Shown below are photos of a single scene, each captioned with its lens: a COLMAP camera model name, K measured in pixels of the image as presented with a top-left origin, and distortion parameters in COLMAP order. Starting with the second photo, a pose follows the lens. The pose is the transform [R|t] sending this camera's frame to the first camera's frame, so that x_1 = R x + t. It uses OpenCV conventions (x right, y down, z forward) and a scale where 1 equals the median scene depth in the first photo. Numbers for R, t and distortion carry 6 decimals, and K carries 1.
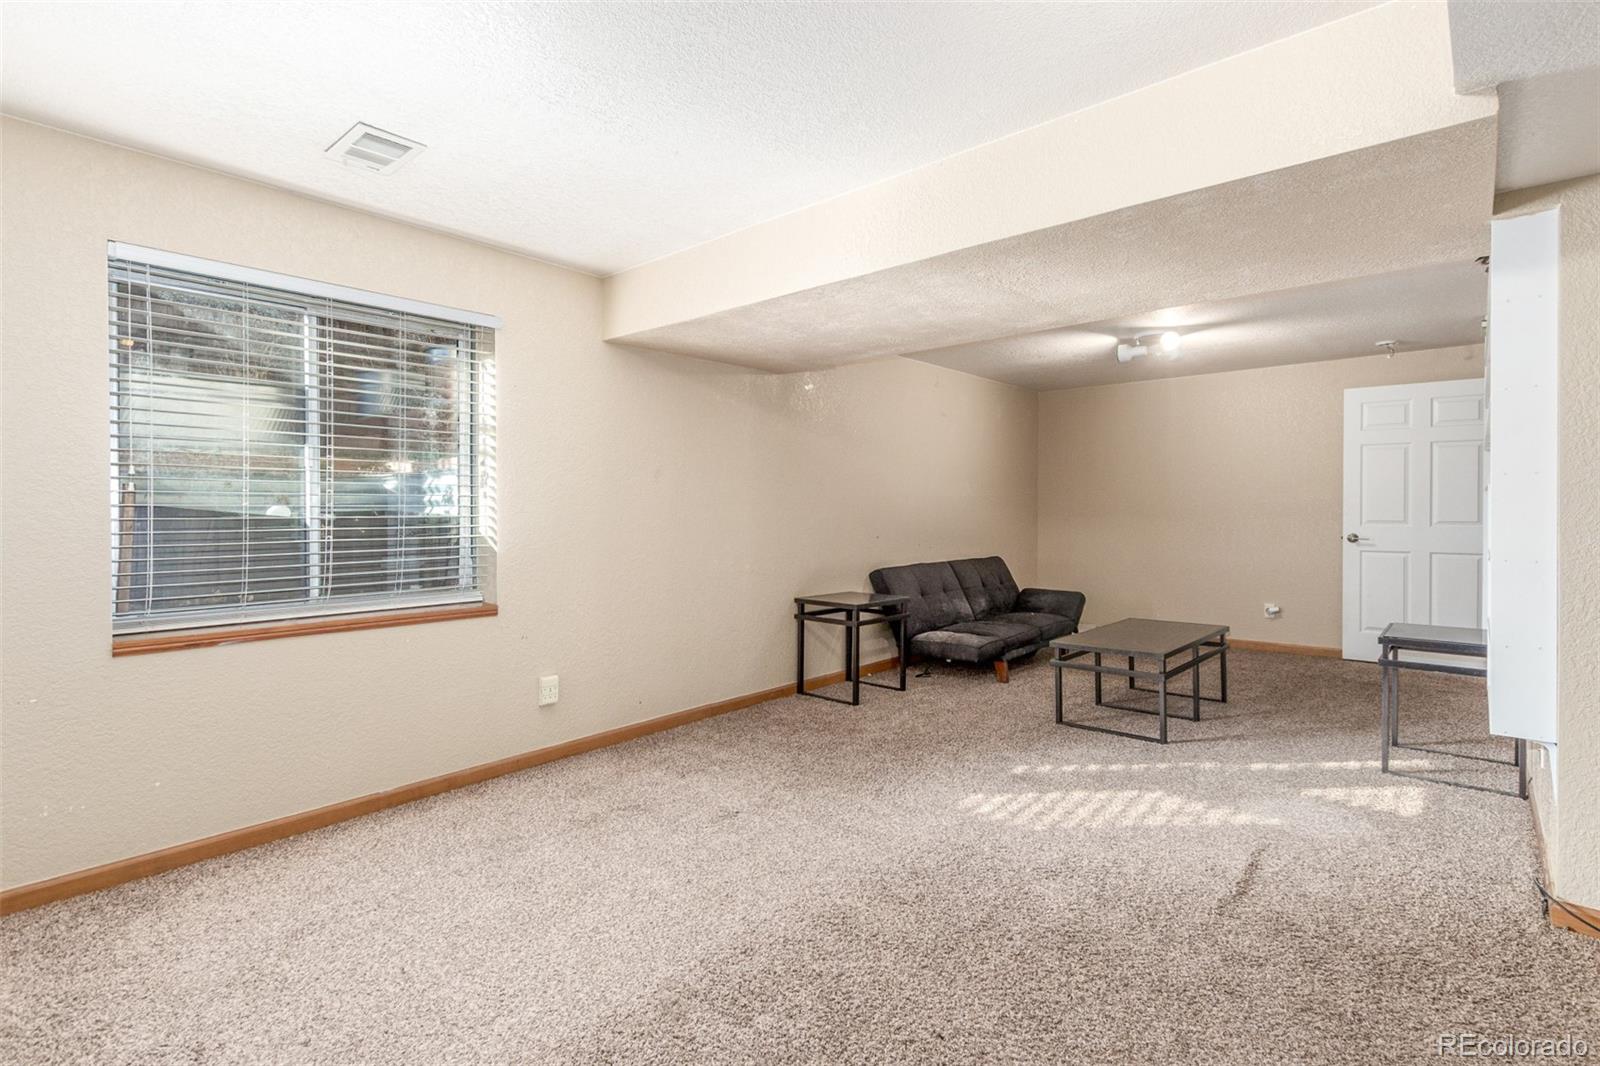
lens RADIAL K [[765.0, 0, 795.8], [0, 765.0, 522.6], [0, 0, 1]] dist [0.014844, 0.001253]
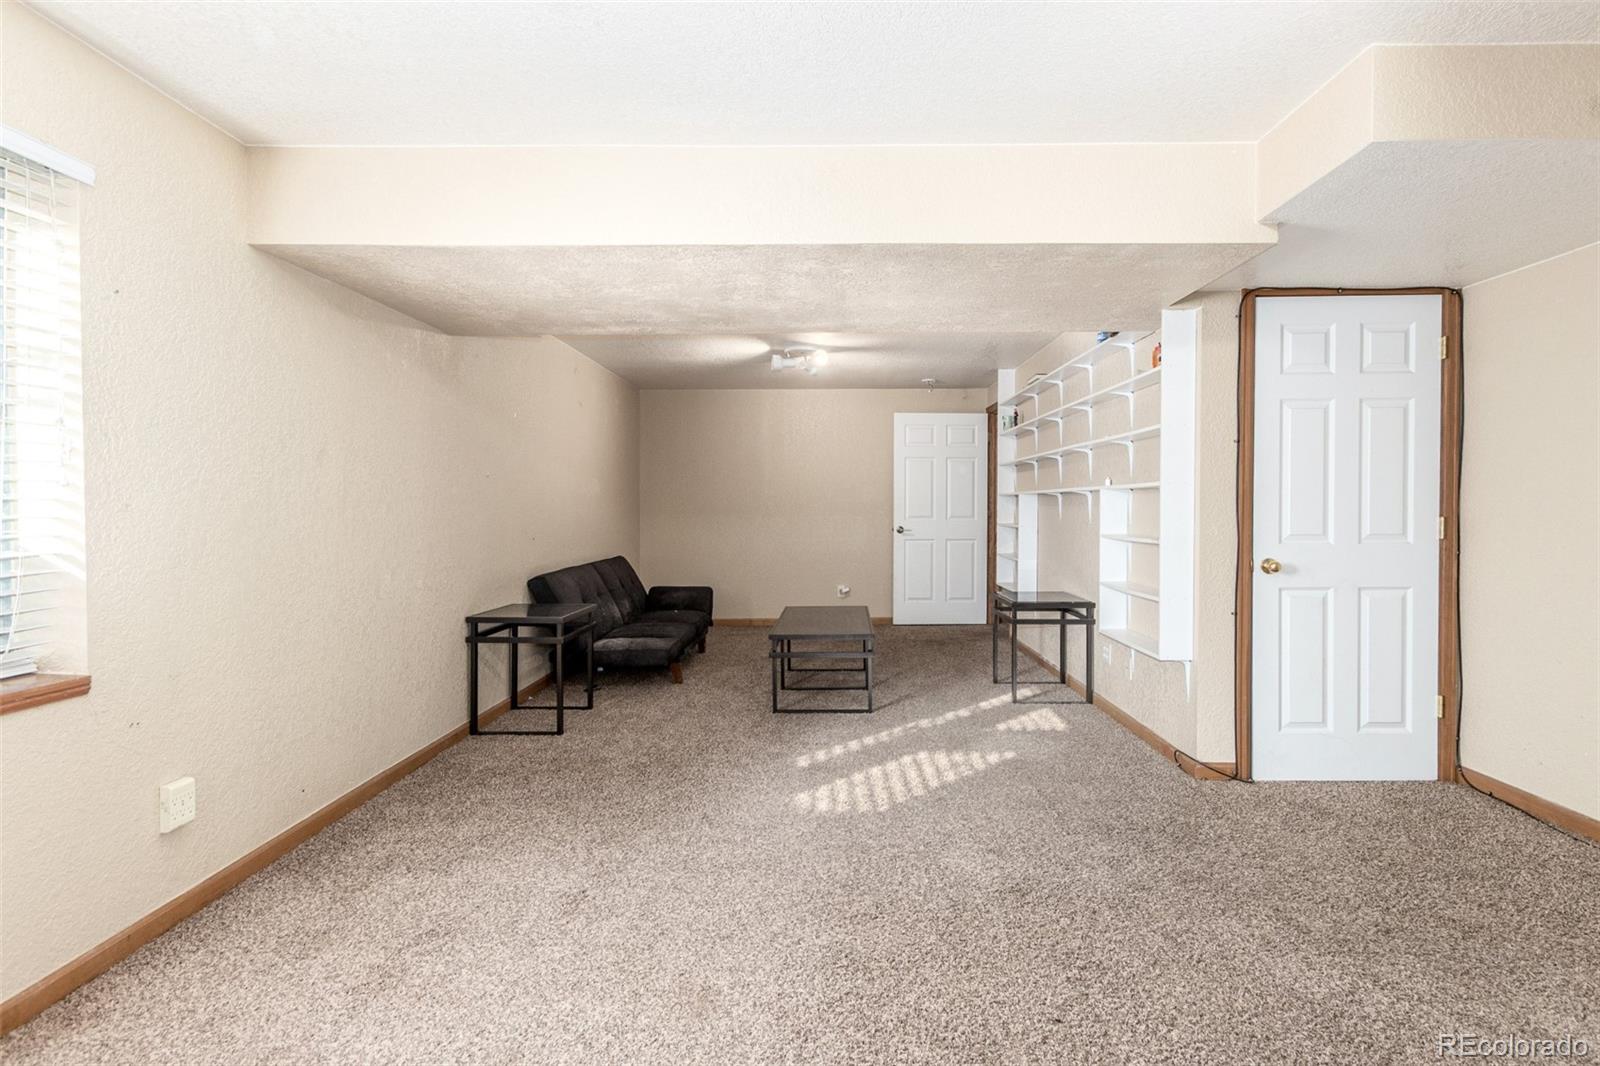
lens RADIAL K [[765.0, 0, 801.5], [0, 765.0, 525.9], [0, 0, 1]] dist [0.014844, 0.001253]
pose [[0.754846, -0.015067, 0.655729, -0.339544], [0.010604, 0.999886, 0.010768, -0.002511], [-0.655817, -0.001174, 0.754919, 0.209941]]
